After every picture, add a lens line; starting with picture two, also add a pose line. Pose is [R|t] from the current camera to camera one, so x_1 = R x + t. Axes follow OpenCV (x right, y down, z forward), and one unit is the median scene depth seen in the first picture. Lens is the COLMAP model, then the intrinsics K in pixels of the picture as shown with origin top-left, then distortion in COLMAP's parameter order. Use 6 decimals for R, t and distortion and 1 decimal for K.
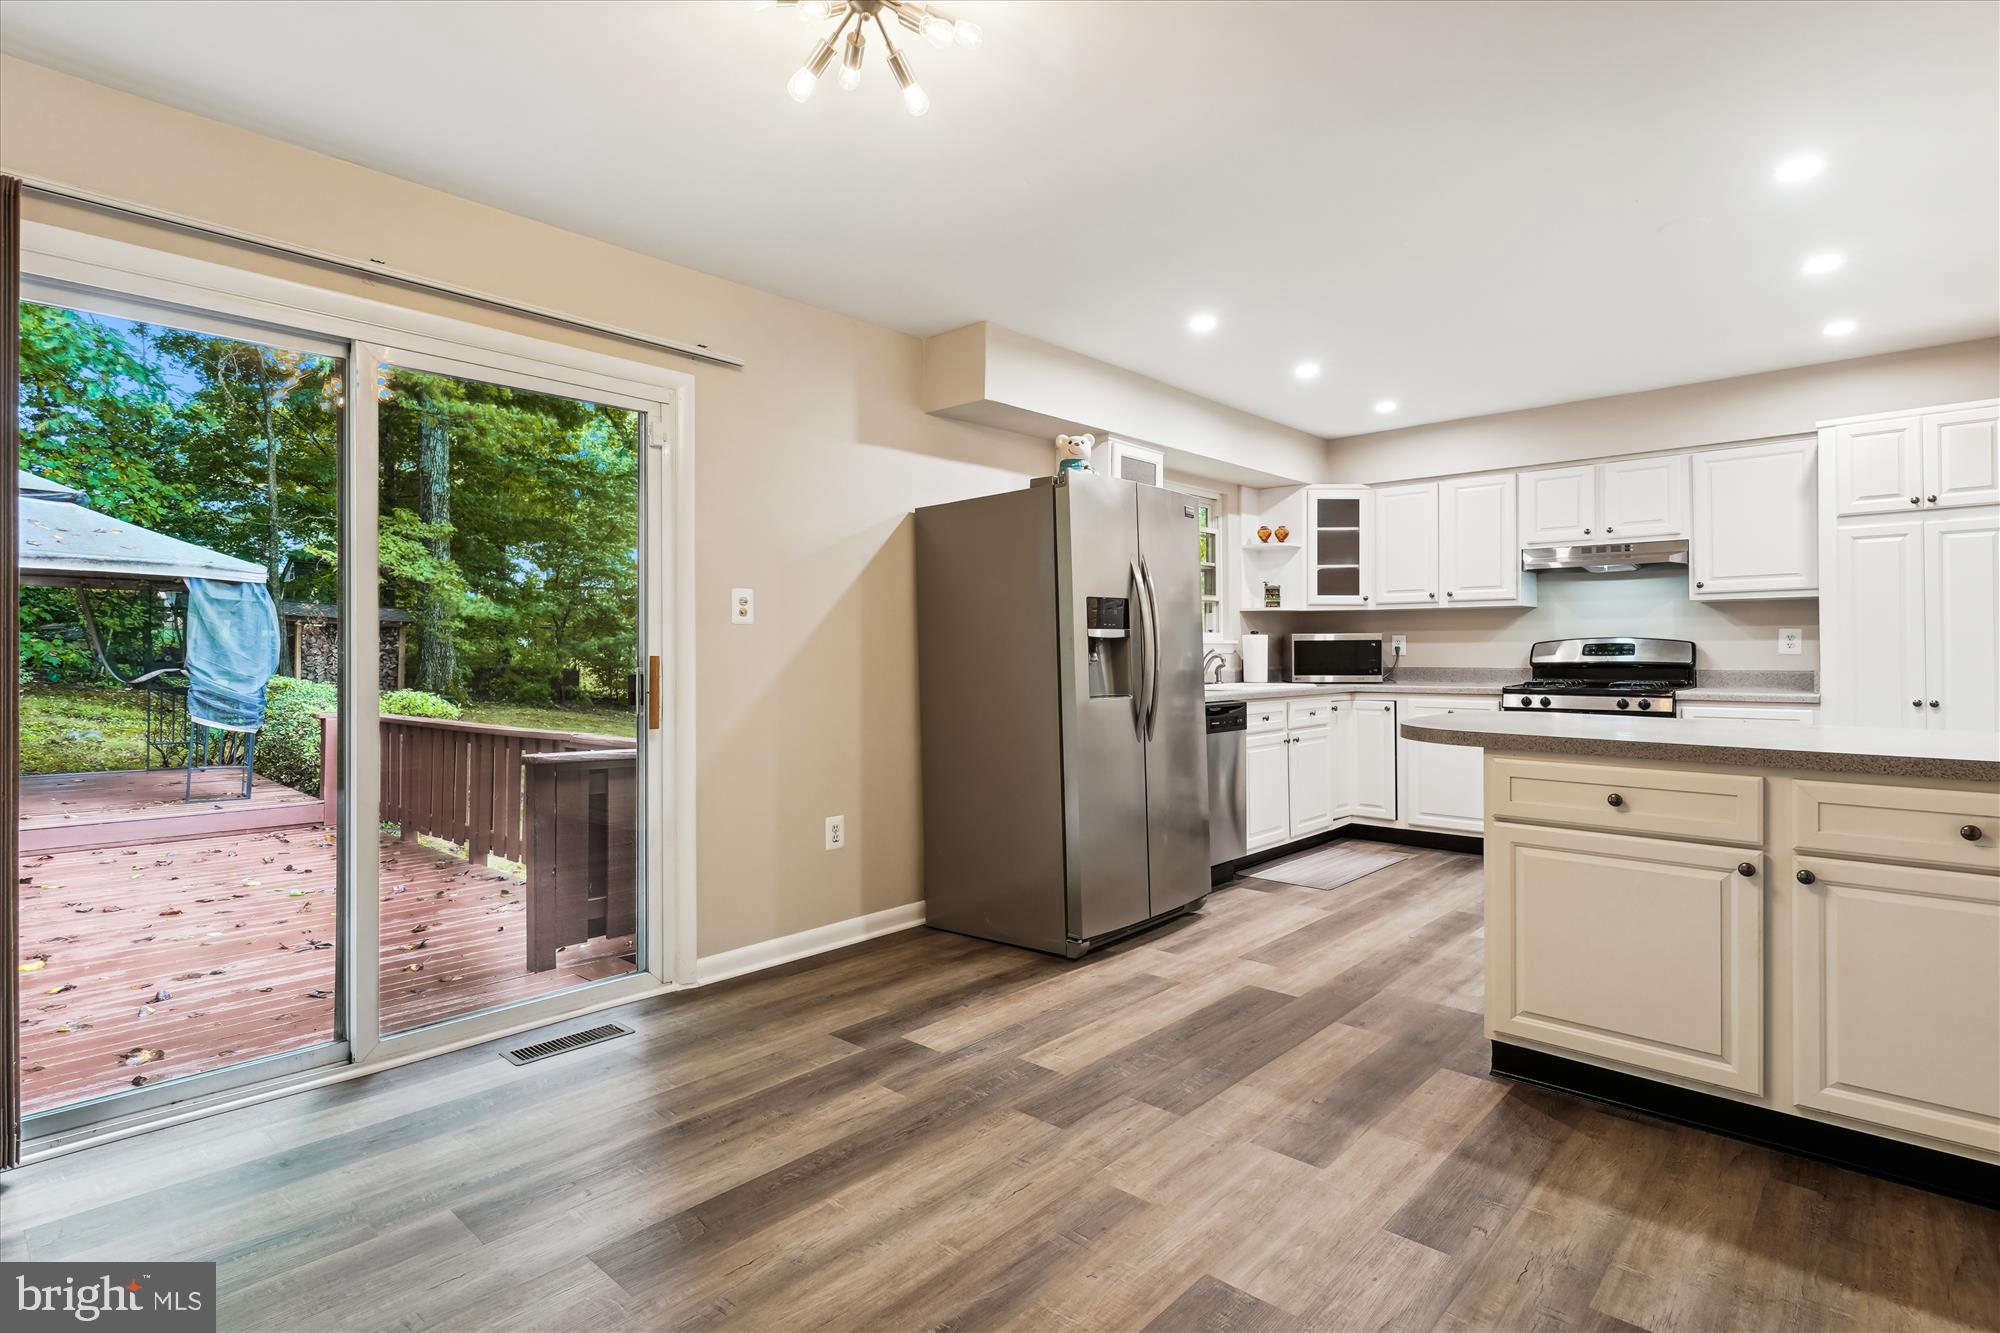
lens RADIAL K [[1005.2, 0, 984.7], [0, 1005.2, 646.8], [0, 0, 1]] dist [0.004584, -0.001358]
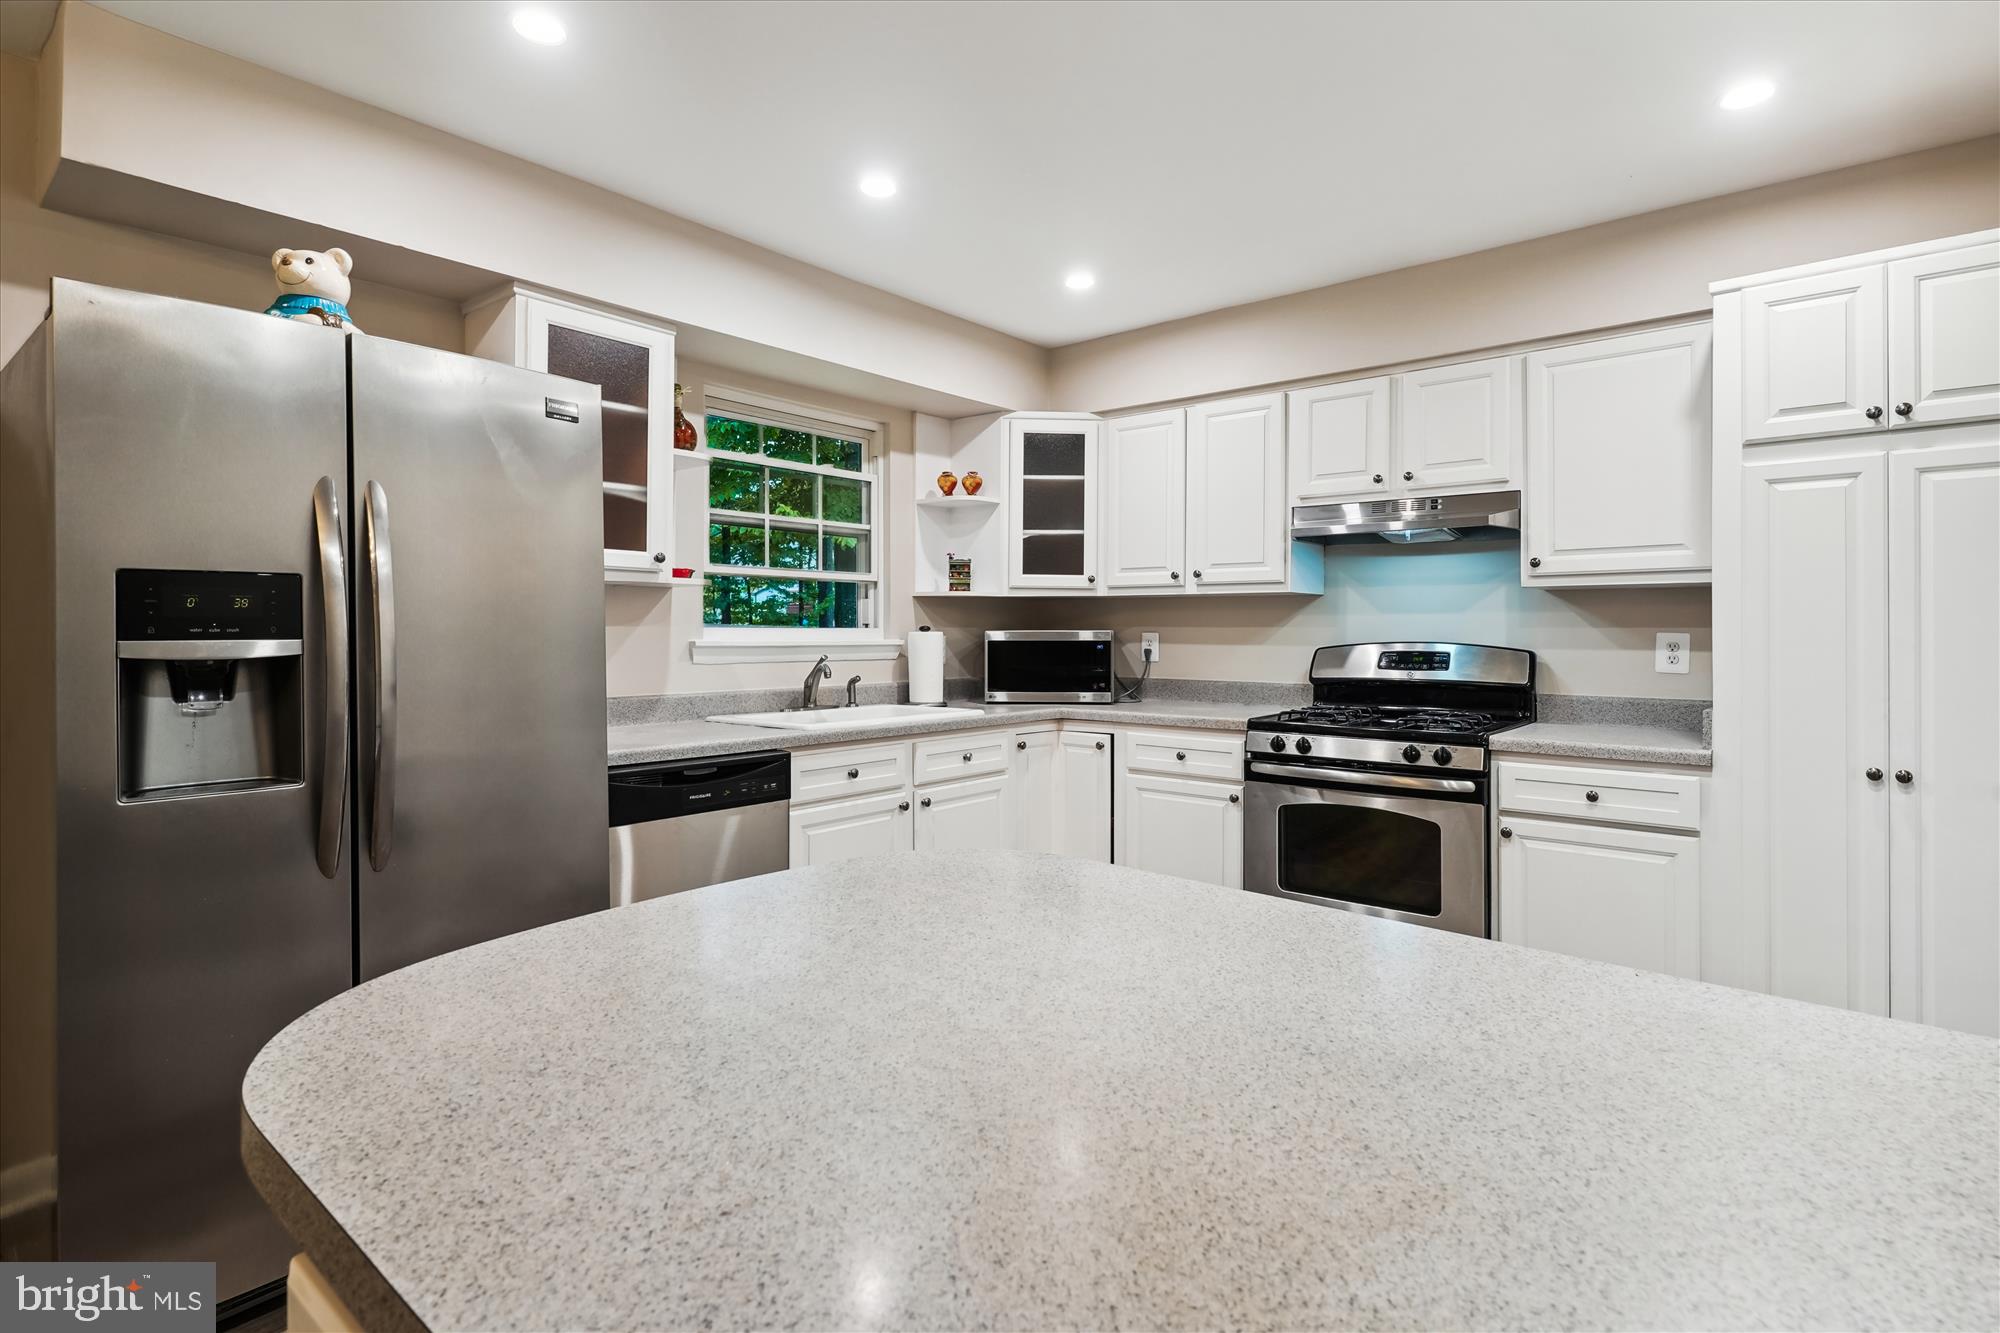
lens RADIAL K [[996.4, 0, 1006.1], [0, 996.4, 628.7], [0, 0, 1]] dist [-0.000934, -0.000201]
pose [[0.998248, 0.006405, 0.058820, 0.311381], [-0.006613, 0.999973, 0.003345, -0.018120], [-0.058797, -0.003728, 0.998263, 0.361554]]
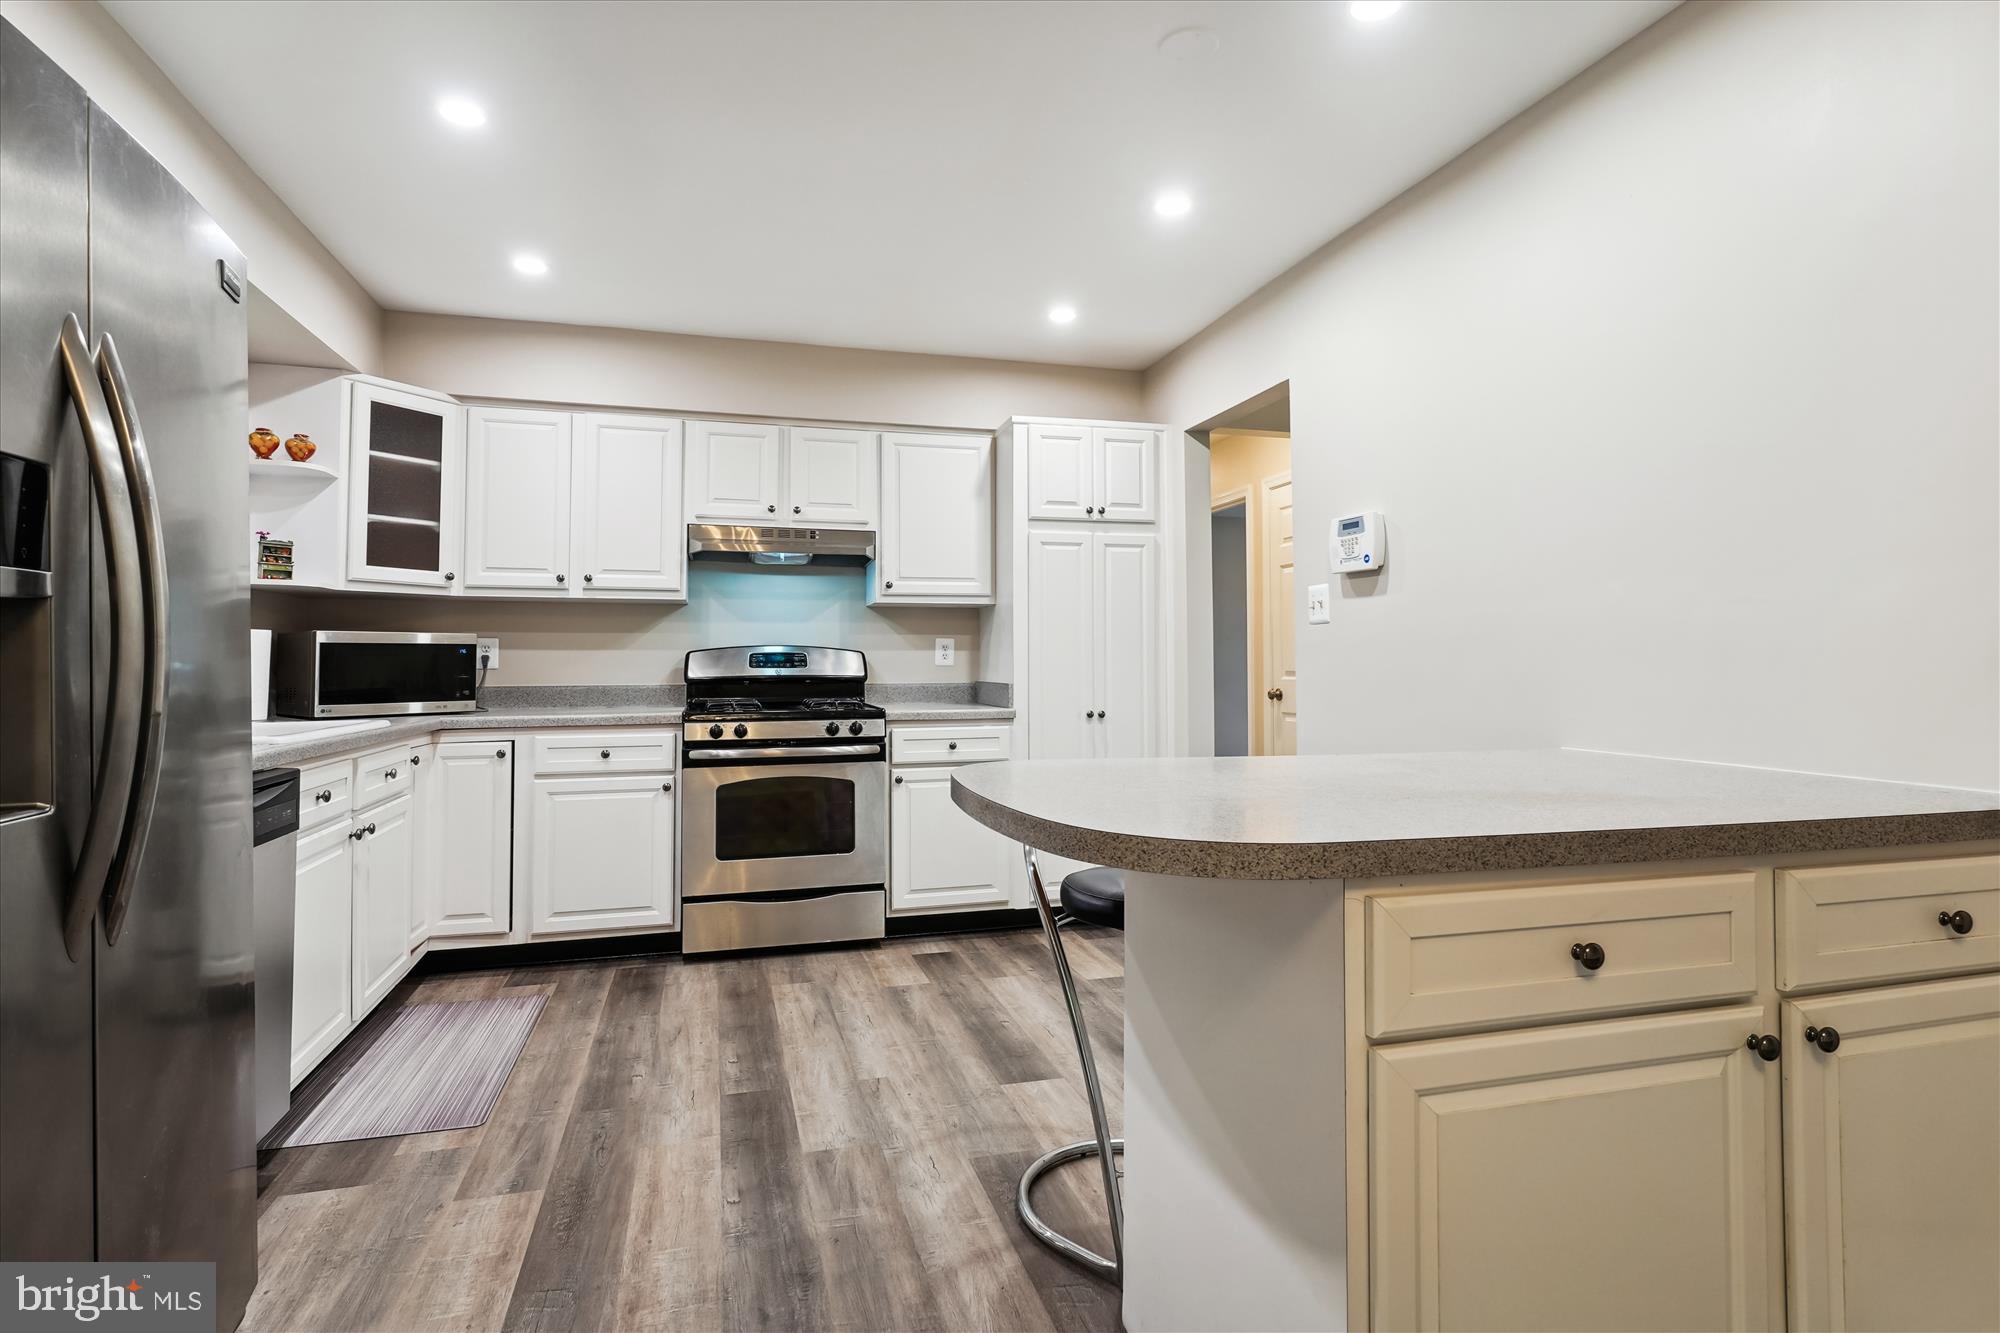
lens RADIAL K [[996.4, 0, 1006.1], [0, 996.4, 628.7], [0, 0, 1]] dist [-0.000934, -0.000201]
pose [[0.509751, 0.032944, 0.859691, 0.029133], [-0.003105, 0.999331, -0.036454, 0.005948], [-0.860317, 0.015913, 0.509512, 0.433897]]
